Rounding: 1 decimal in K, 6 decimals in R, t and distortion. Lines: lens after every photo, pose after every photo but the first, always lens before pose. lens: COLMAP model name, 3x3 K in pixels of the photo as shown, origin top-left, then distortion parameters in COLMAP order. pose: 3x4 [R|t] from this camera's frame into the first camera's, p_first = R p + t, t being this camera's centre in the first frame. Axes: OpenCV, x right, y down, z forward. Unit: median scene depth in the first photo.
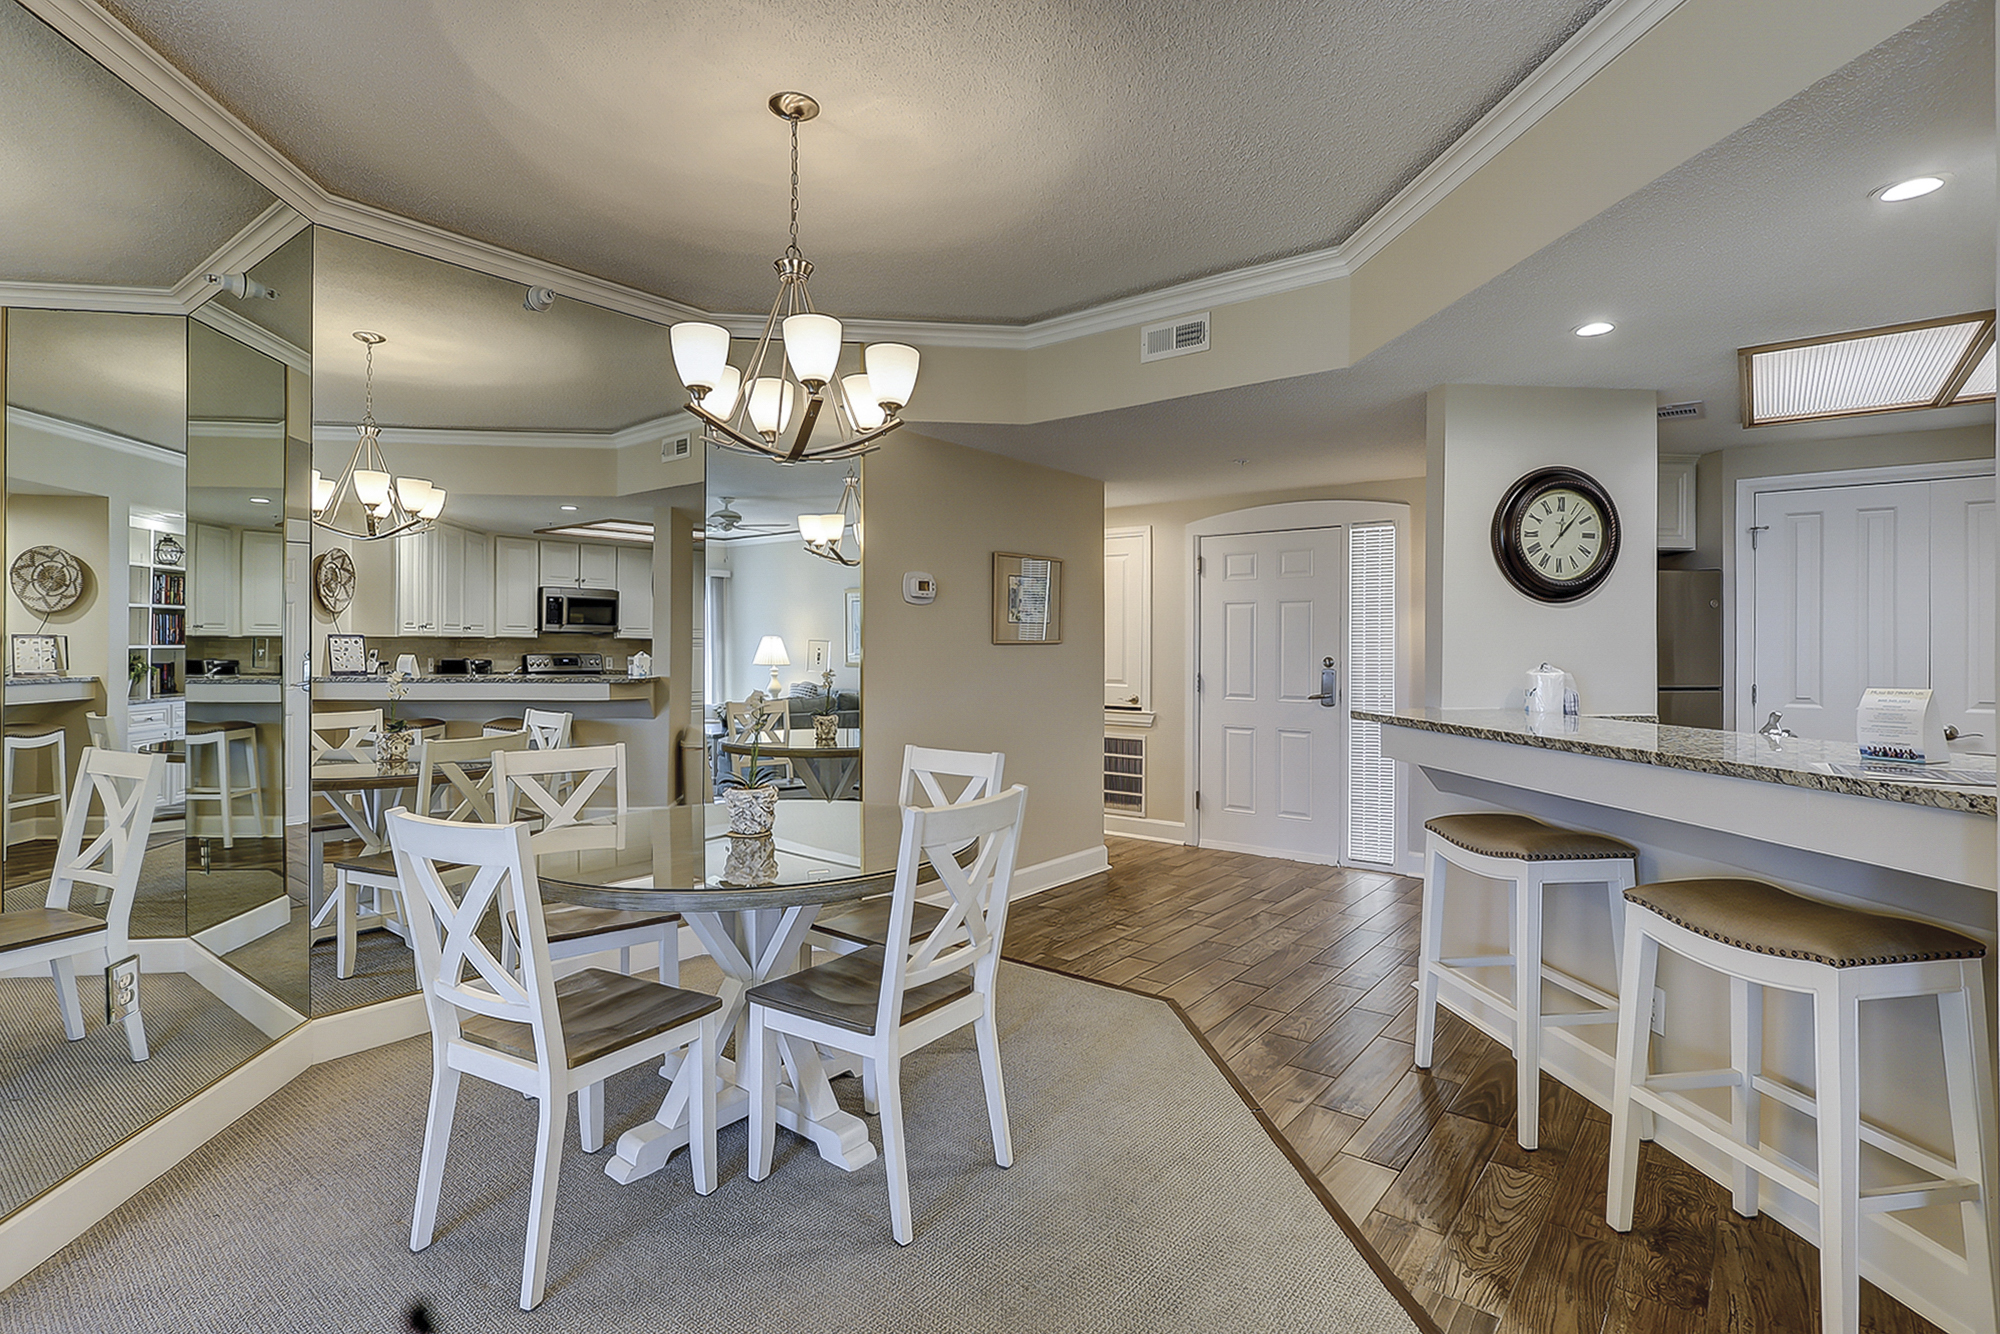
lens RADIAL K [[968.3, 0, 1005.2], [0, 968.3, 648.9], [0, 0, 1]] dist [0.003247, -0.000107]
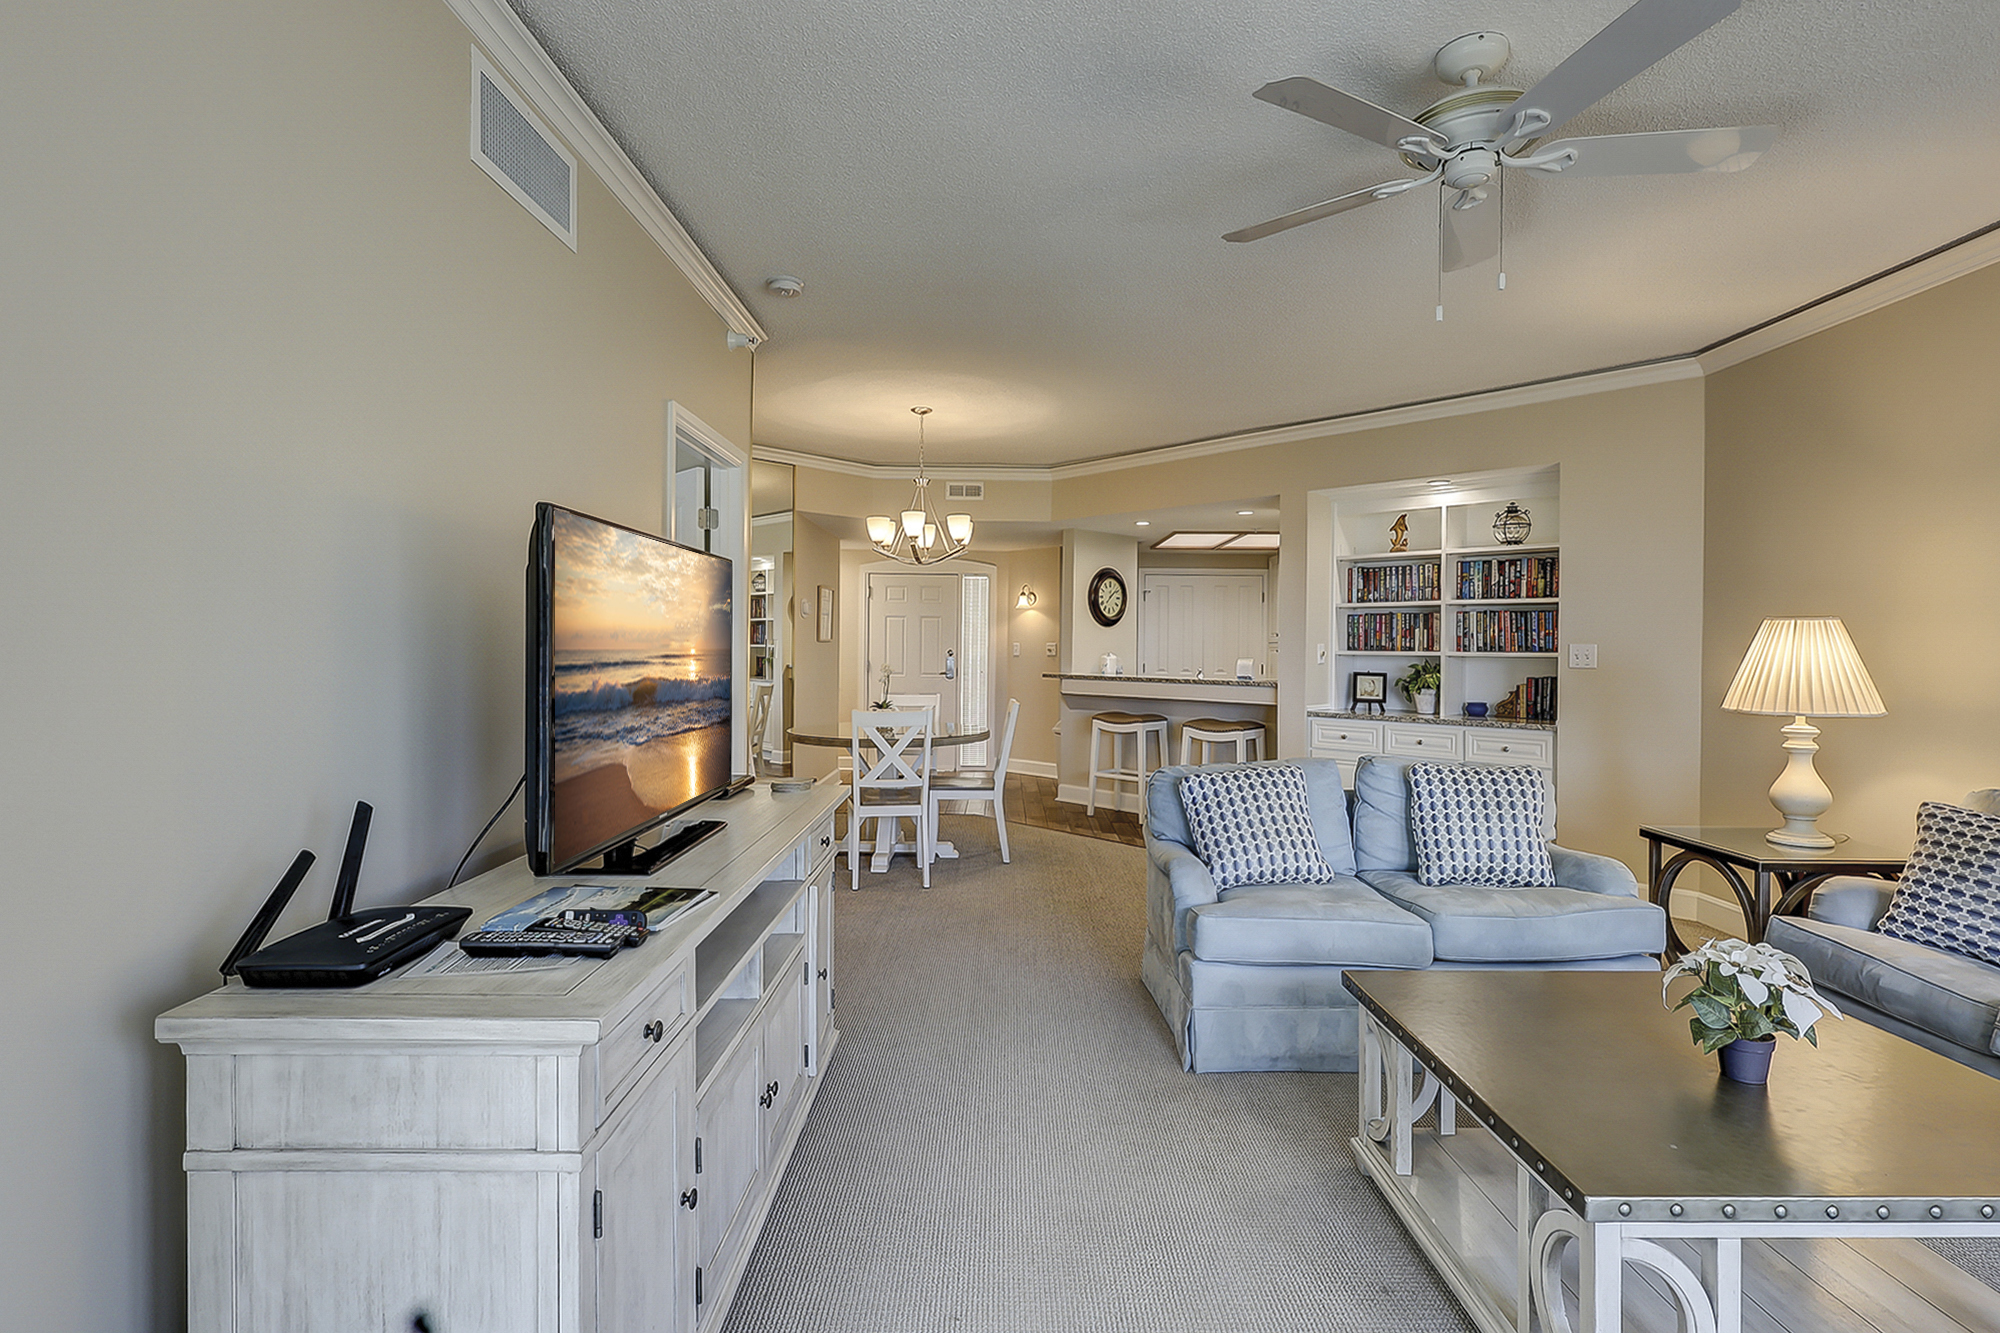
lens RADIAL K [[968.3, 0, 1005.2], [0, 968.3, 648.4], [0, 0, 1]] dist [0.003247, -0.000107]
pose [[0.790797, 0.001510, 0.612077, -1.054537], [-0.004718, 0.999982, 0.003628, -0.002531], [-0.612060, -0.005757, 0.790790, -0.685188]]
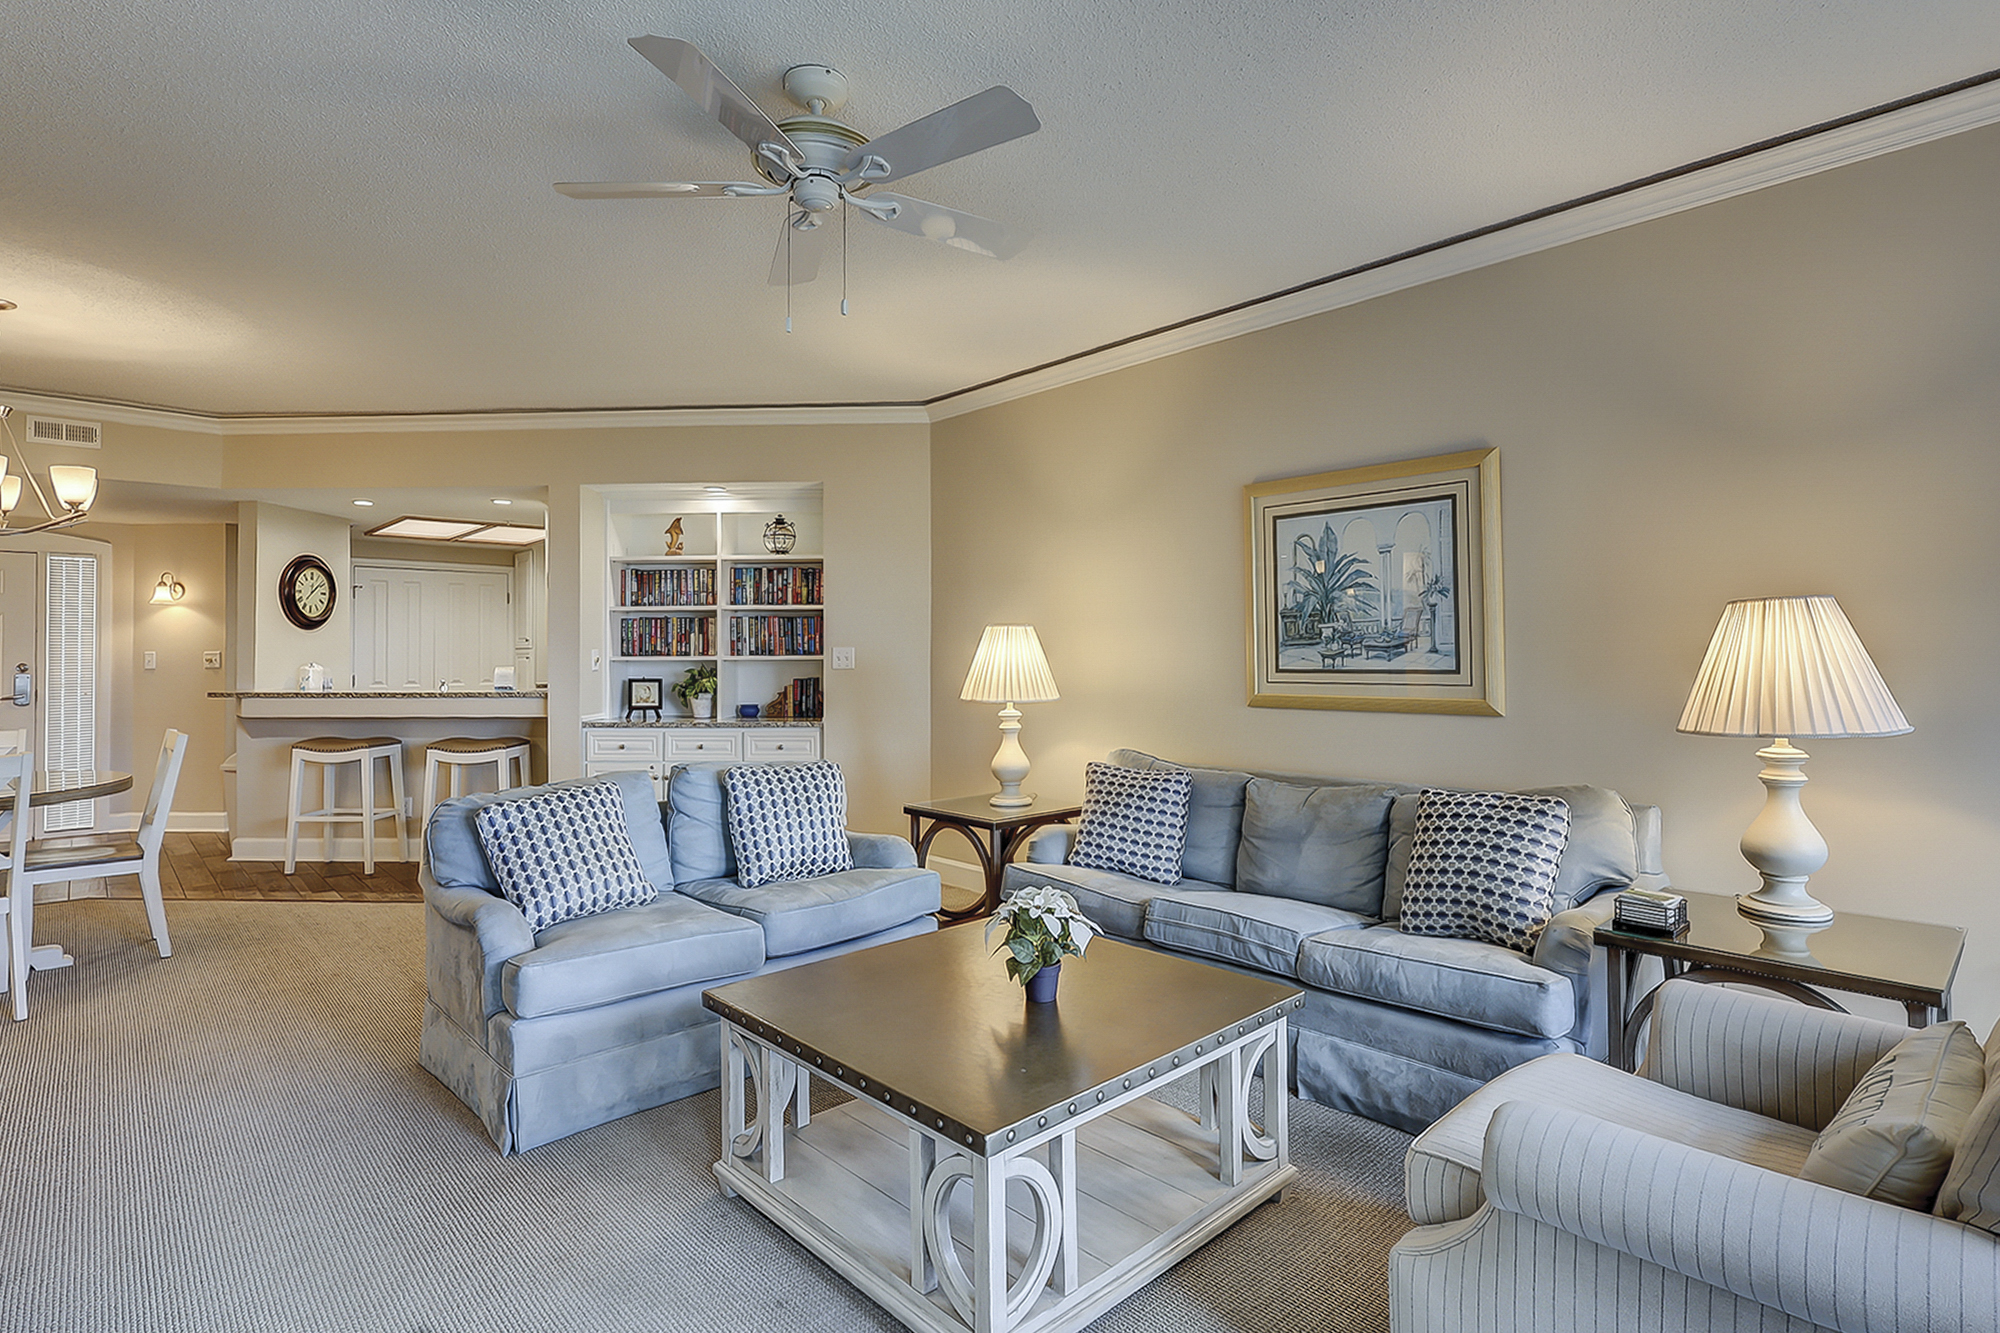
lens RADIAL K [[1002.3, 0, 991.8], [0, 1002.3, 640.1], [0, 0, 1]] dist [0.001839, 0.000640]
pose [[0.175550, 0.008488, 0.984434, -1.079397], [0.006031, 0.999935, -0.009697, -0.002011], [-0.984452, 0.007639, 0.175488, -0.603804]]
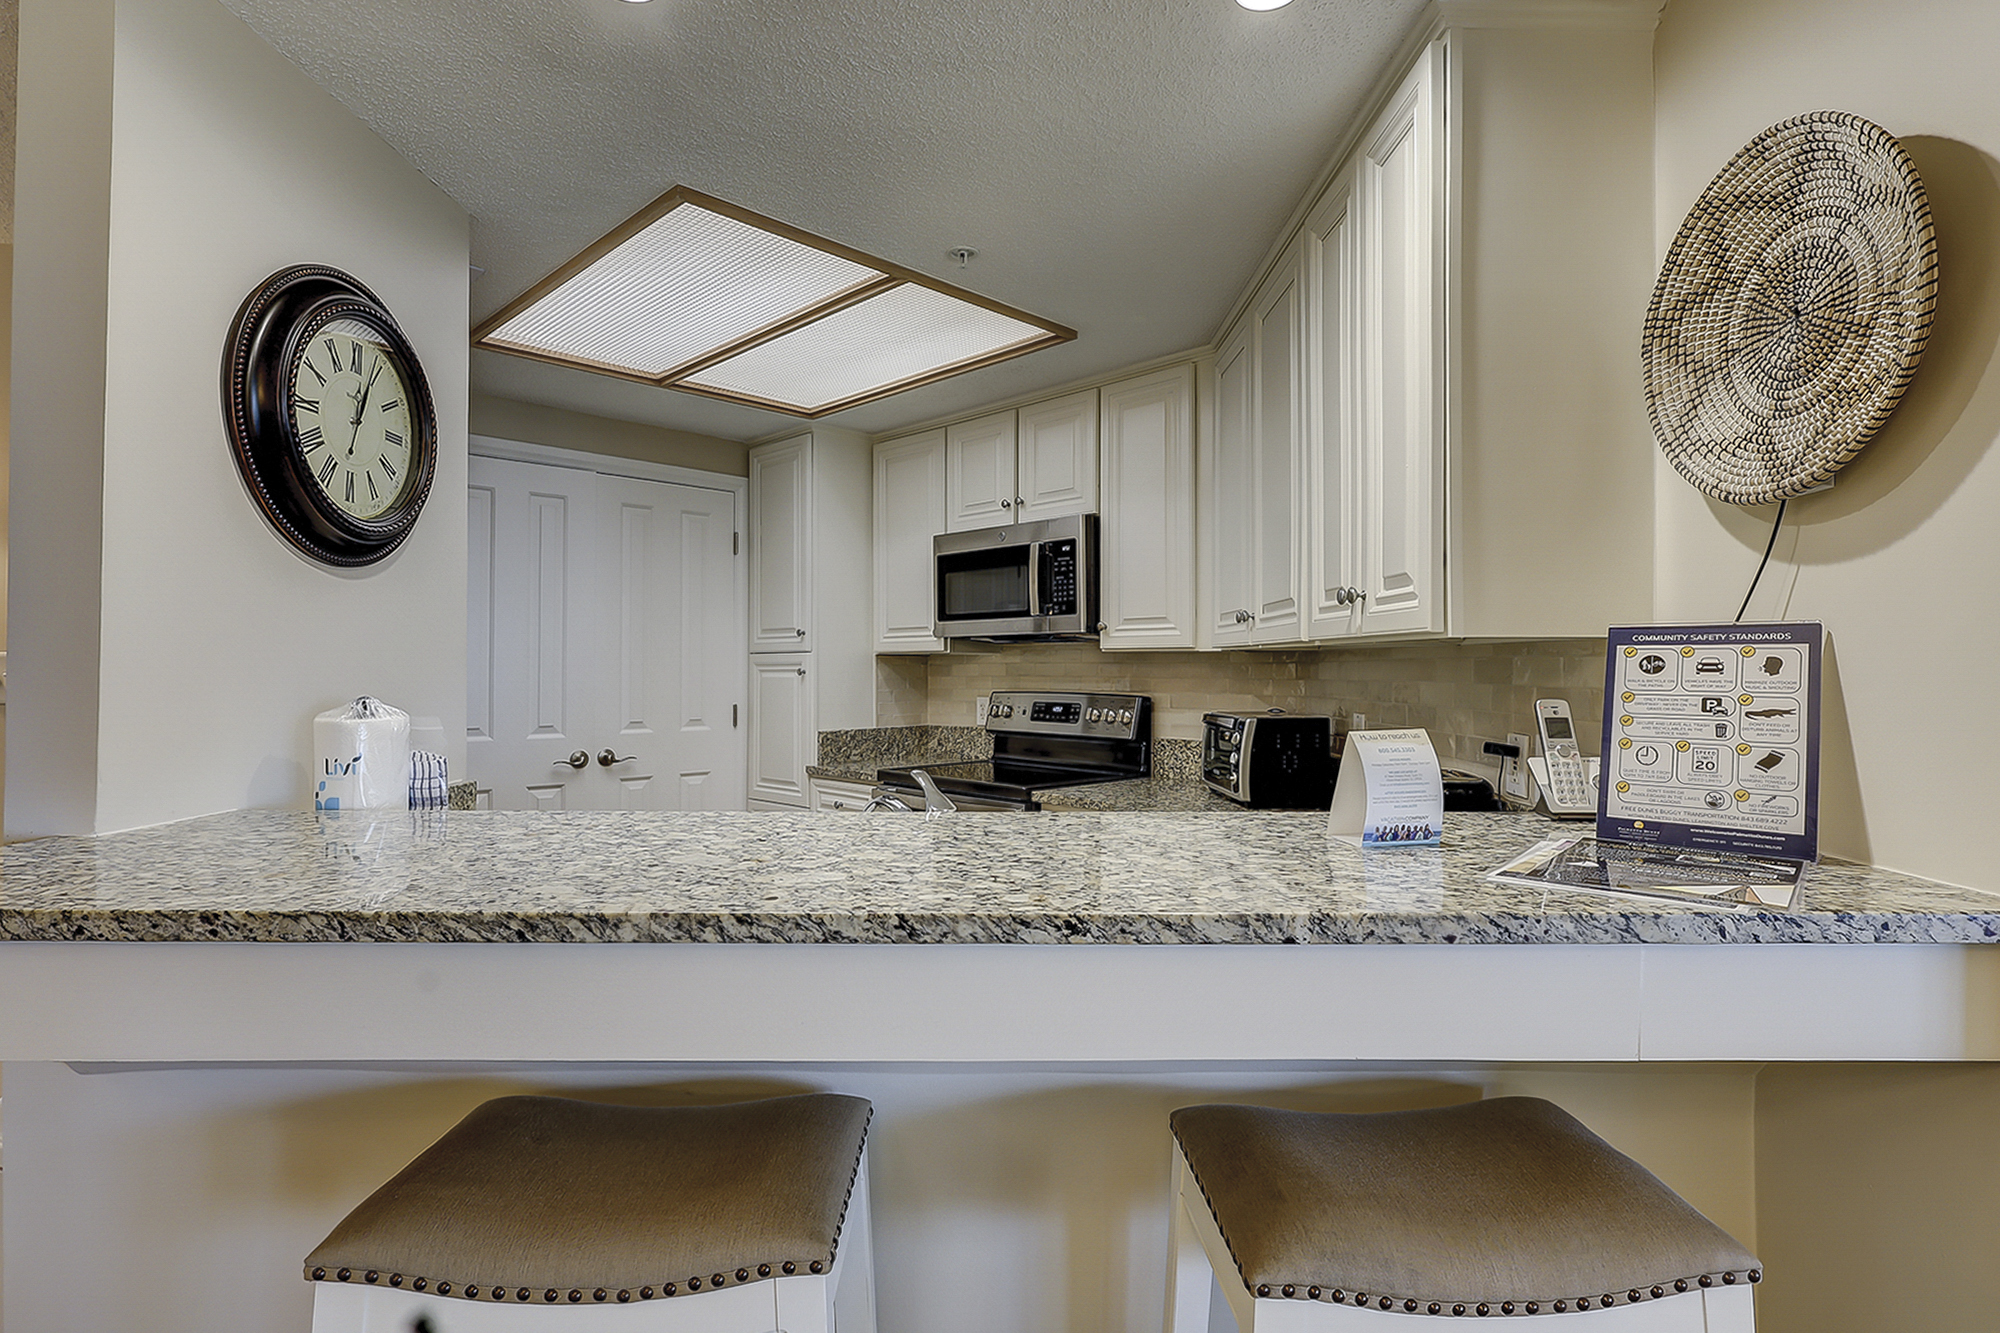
lens RADIAL K [[992.3, 0, 1022.6], [0, 992.3, 657.9], [0, 0, 1]] dist [-0.000832, 0.000256]
pose [[0.112973, 0.008566, 0.993561, 0.134357], [-0.002496, 0.999962, -0.008338, -0.000050], [-0.993595, -0.001538, 0.112990, 0.631487]]
